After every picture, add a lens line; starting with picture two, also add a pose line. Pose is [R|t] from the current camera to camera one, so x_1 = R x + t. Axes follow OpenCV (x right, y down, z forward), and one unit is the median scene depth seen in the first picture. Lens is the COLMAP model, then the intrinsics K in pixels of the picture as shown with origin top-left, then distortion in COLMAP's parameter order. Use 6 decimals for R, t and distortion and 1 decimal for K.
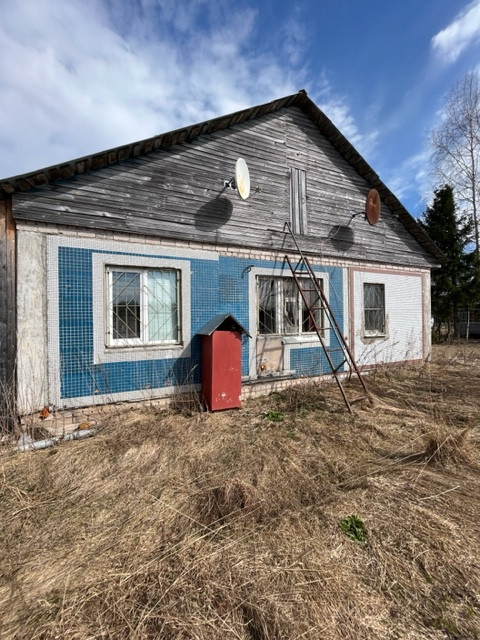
lens RADIAL K [[256.8, 0, 238.7], [0, 256.8, 319.3], [0, 0, 1]] dist [-0.001575, -0.000415]
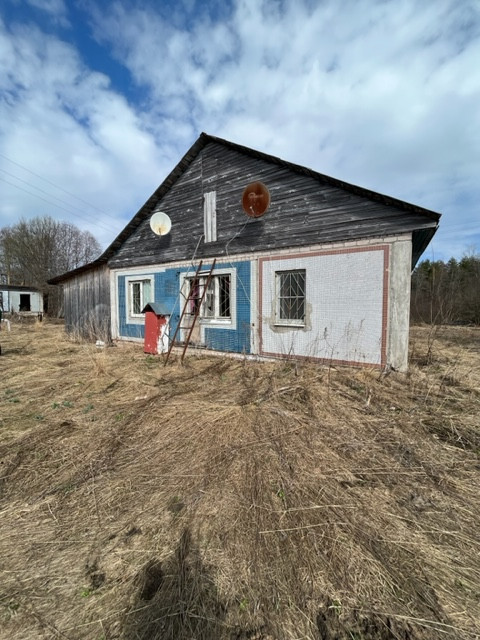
lens RADIAL K [[256.8, 0, 238.7], [0, 256.8, 319.3], [0, 0, 1]] dist [-0.001575, -0.000415]
pose [[0.575917, 0.059626, -0.815331, 1.438845], [-0.006031, 0.997619, 0.068696, -0.026589], [0.817486, -0.034646, 0.574906, 0.349193]]
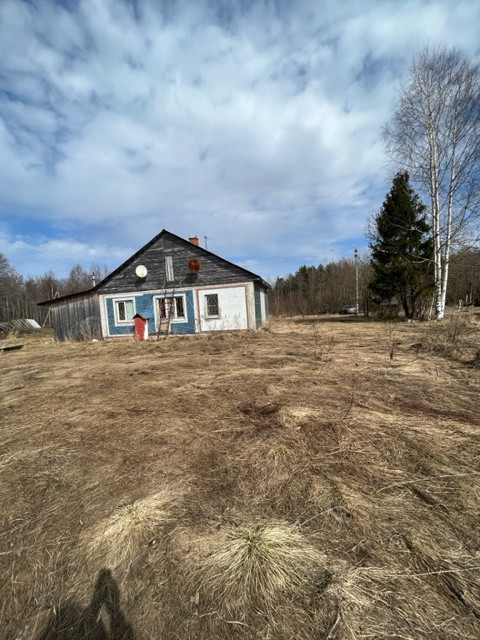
lens RADIAL K [[256.8, 0, 238.7], [0, 256.8, 319.3], [0, 0, 1]] dist [-0.001575, -0.000415]
pose [[0.820654, -0.009195, -0.571351, 2.387093], [0.056101, 0.996337, 0.064545, -0.065194], [0.568664, -0.085022, 0.818164, -0.842444]]
